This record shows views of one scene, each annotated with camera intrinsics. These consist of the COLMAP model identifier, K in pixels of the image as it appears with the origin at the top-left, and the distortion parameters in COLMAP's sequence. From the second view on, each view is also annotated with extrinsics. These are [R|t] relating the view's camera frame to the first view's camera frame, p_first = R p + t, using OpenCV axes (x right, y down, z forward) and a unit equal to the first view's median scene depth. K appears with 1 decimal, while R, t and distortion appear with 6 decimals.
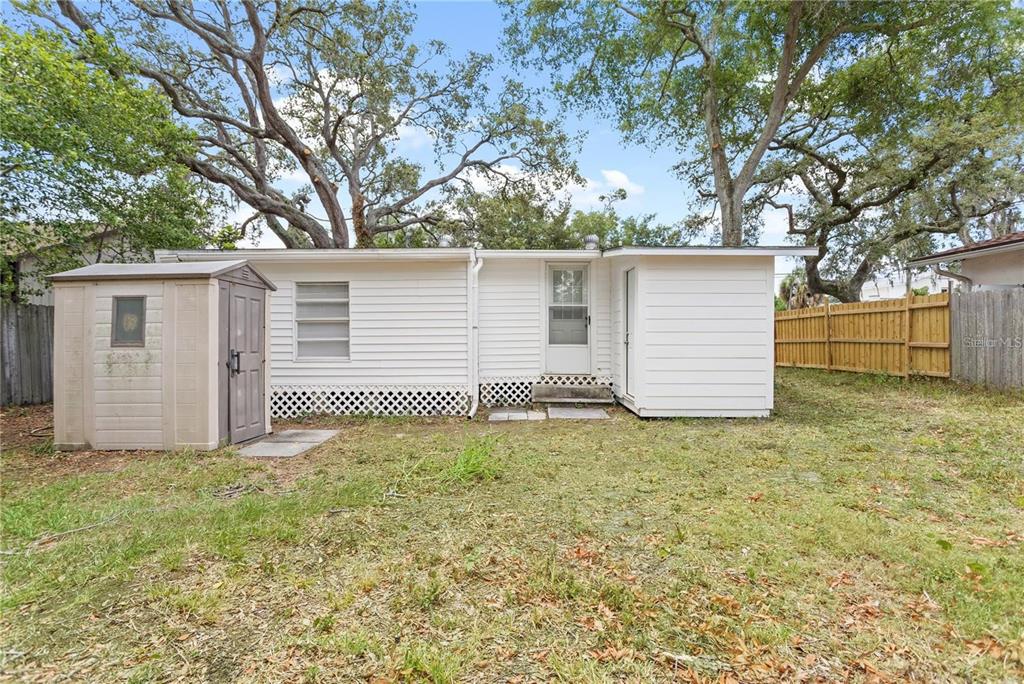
lens RADIAL K [[528.4, 0, 509.8], [0, 528.4, 330.0], [0, 0, 1]] dist [-0.001244, 0.000525]
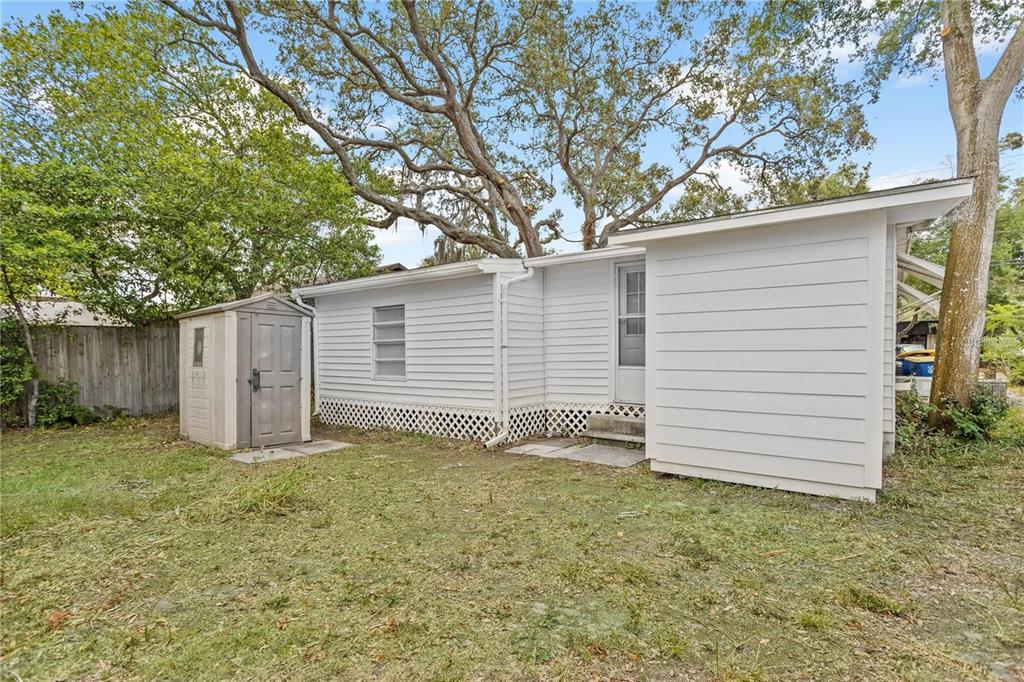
lens RADIAL K [[517.7, 0, 511.2], [0, 517.7, 359.6], [0, 0, 1]] dist [-0.001808, 0.000107]
pose [[0.790268, 0.004280, -0.612747, 0.480945], [0.012539, 0.999653, 0.023155, -0.002814], [0.612633, -0.025982, 0.789940, 0.313424]]
